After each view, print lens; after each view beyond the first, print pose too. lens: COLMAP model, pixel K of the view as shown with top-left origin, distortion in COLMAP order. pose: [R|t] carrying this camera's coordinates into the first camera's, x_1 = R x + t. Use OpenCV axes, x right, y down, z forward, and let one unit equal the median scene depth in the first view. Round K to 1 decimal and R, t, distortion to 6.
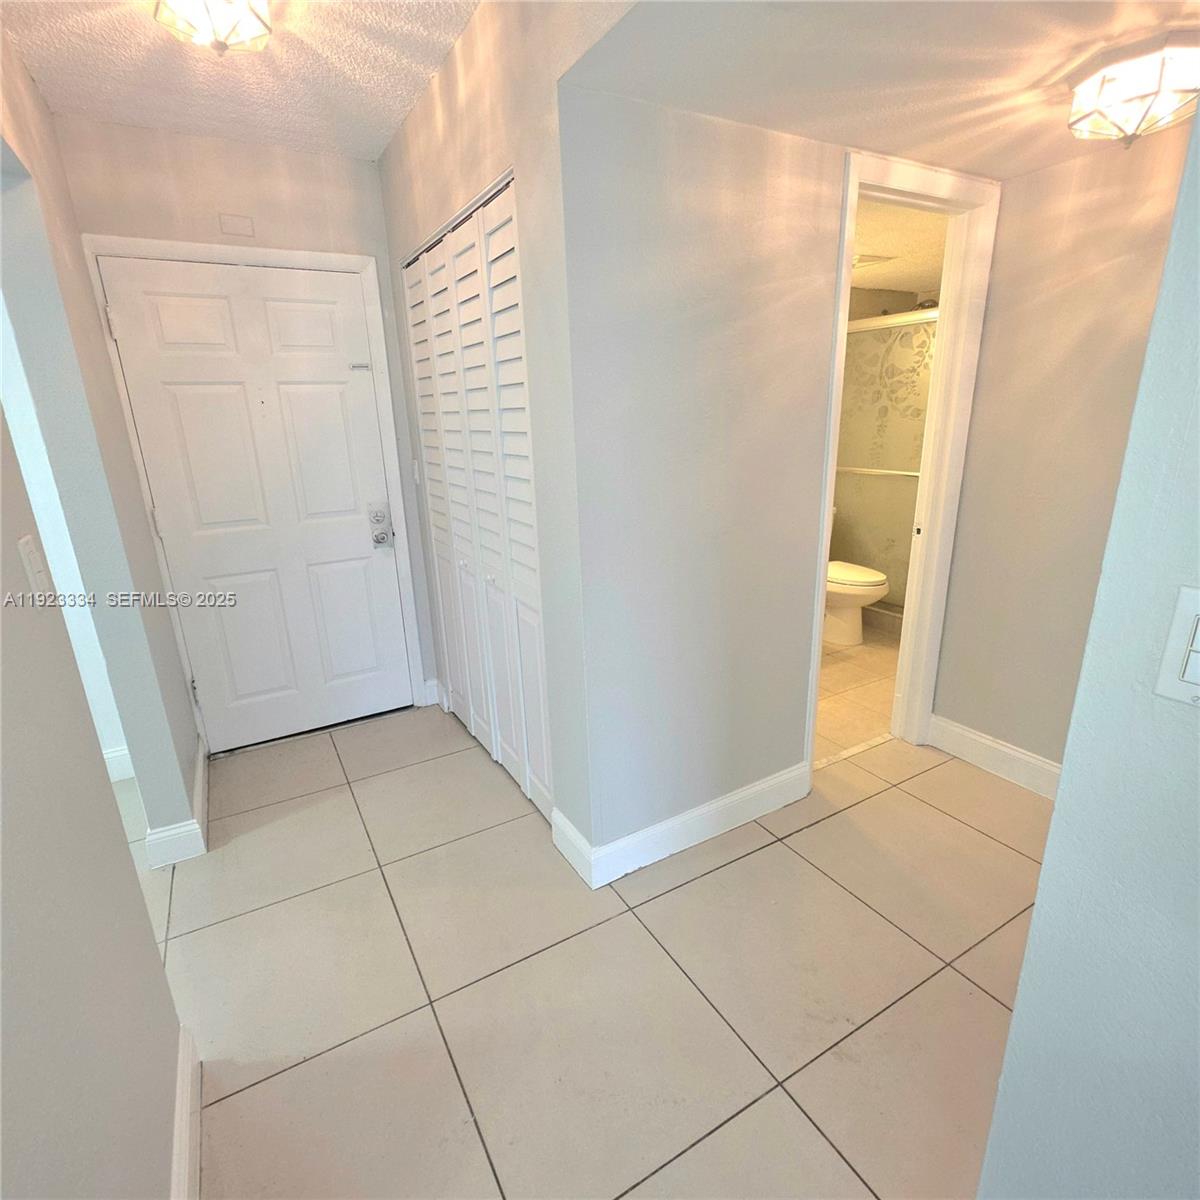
lens RADIAL K [[641.4, 0, 596.5], [0, 641.4, 605.7], [0, 0, 1]] dist [0.002909, -0.000140]
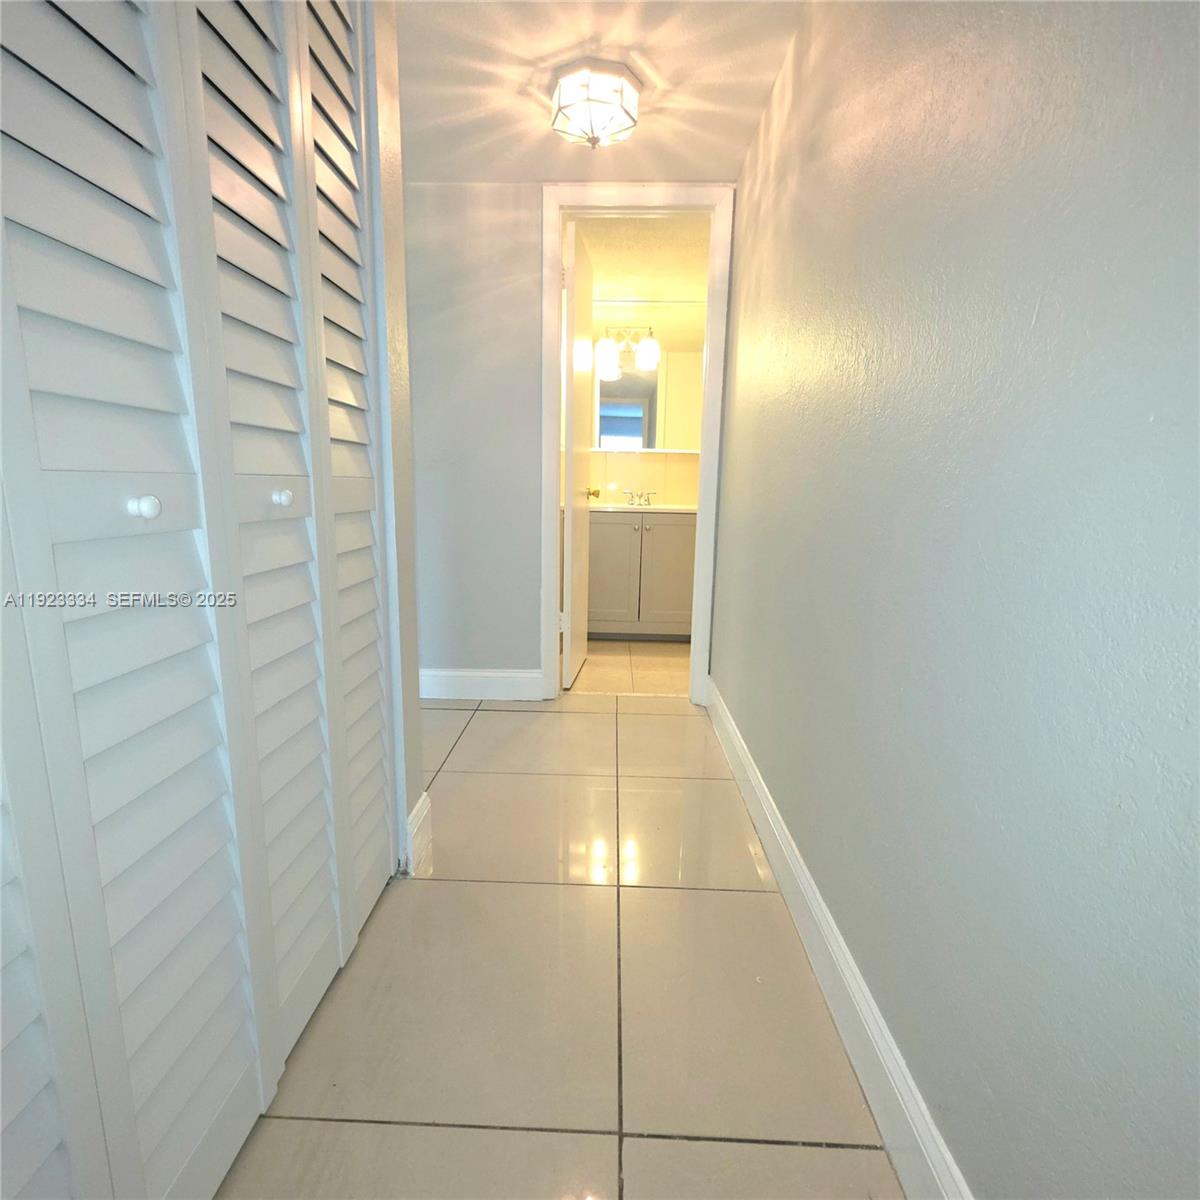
lens RADIAL K [[636.6, 0, 592.2], [0, 636.6, 603.4], [0, 0, 1]] dist [0.003010, -0.000343]
pose [[0.849448, 0.143438, -0.507803, 1.306409], [-0.196167, 0.979214, -0.051550, 0.217880], [0.489854, 0.143404, 0.859929, 0.007448]]
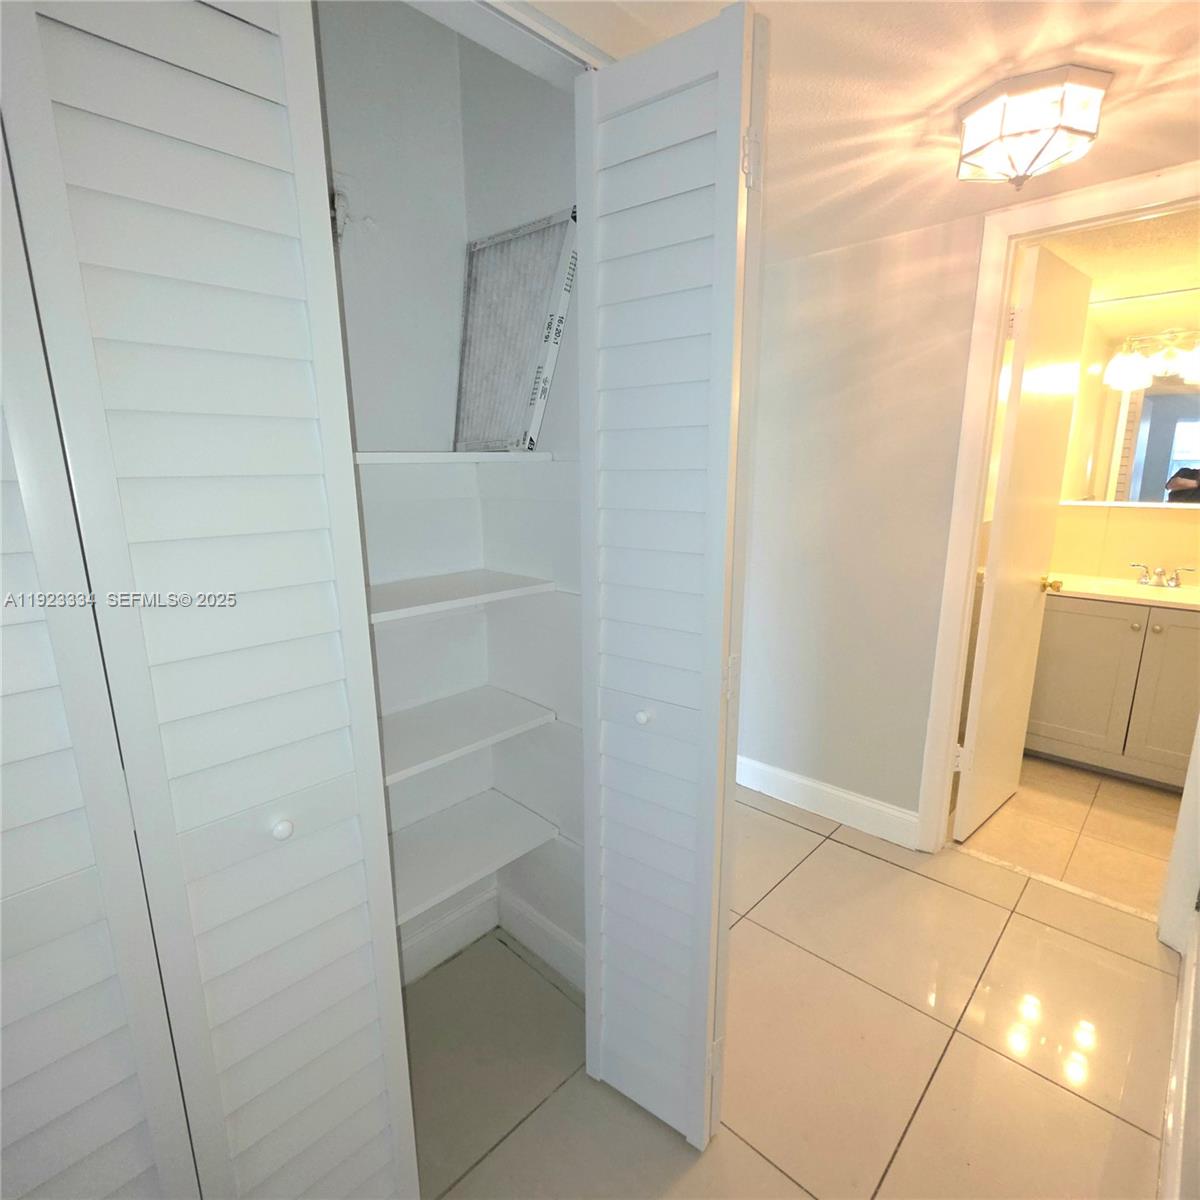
lens RADIAL K [[641.4, 0, 596.5], [0, 641.4, 605.7], [0, 0, 1]] dist [0.002909, -0.000140]
pose [[0.281371, 0.237761, -0.929677, 1.341857], [-0.282674, 0.946367, 0.156477, -0.091003], [0.917020, 0.218768, 0.333489, 0.209330]]
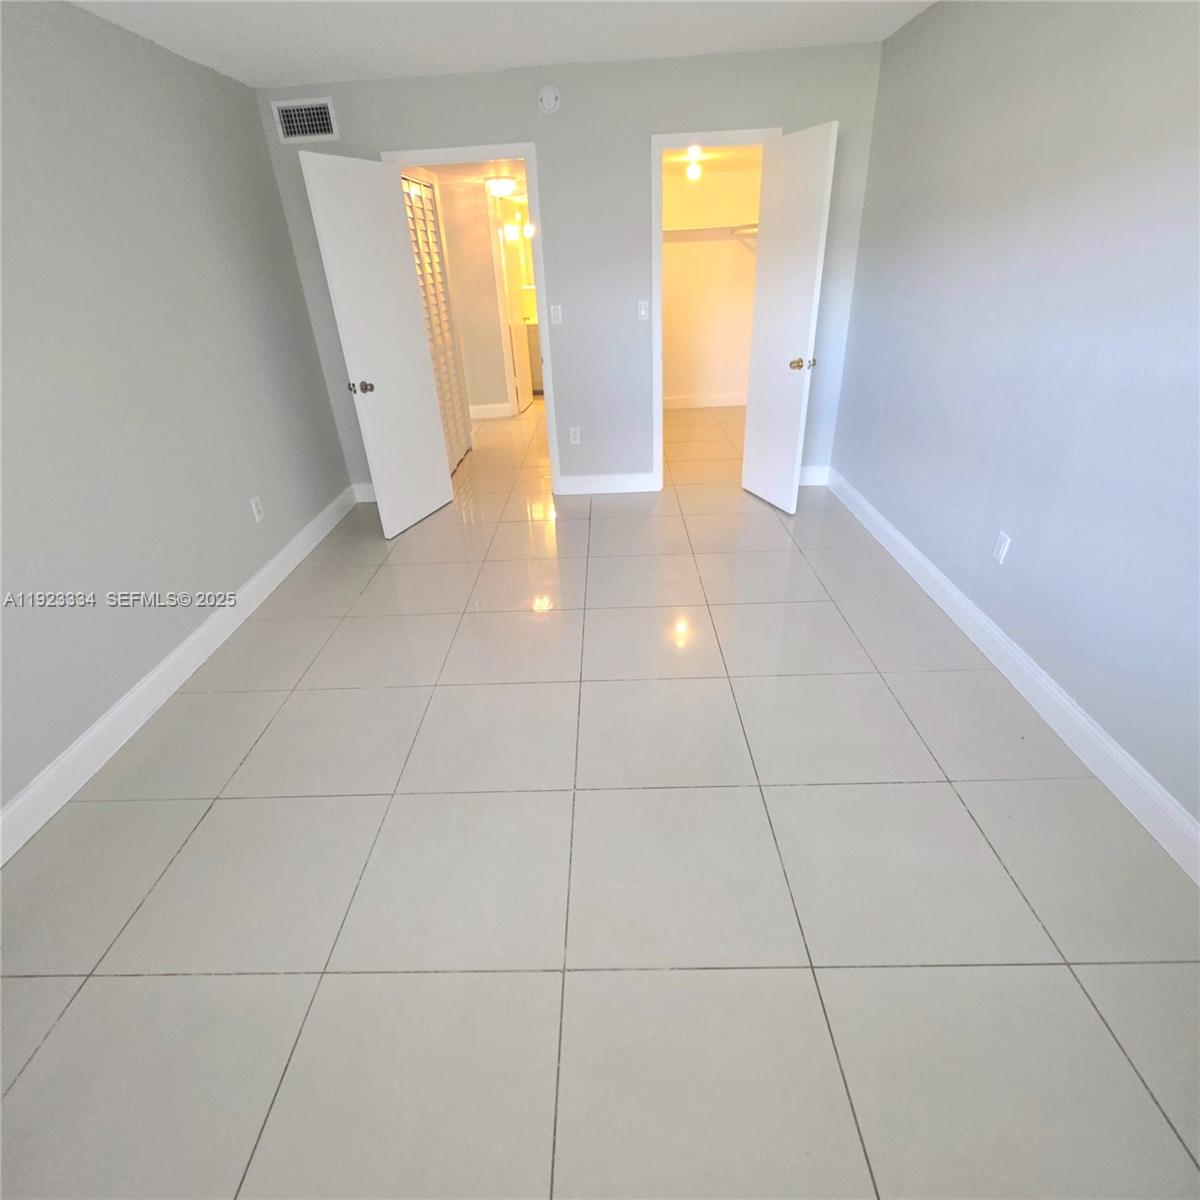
lens RADIAL K [[641.4, 0, 596.5], [0, 641.4, 605.7], [0, 0, 1]] dist [0.002909, -0.000140]
pose [[0.861538, 0.239540, -0.447631, 2.879216], [-0.128782, 0.955968, 0.263705, 0.401622], [0.491089, -0.169545, 0.854451, -1.900783]]
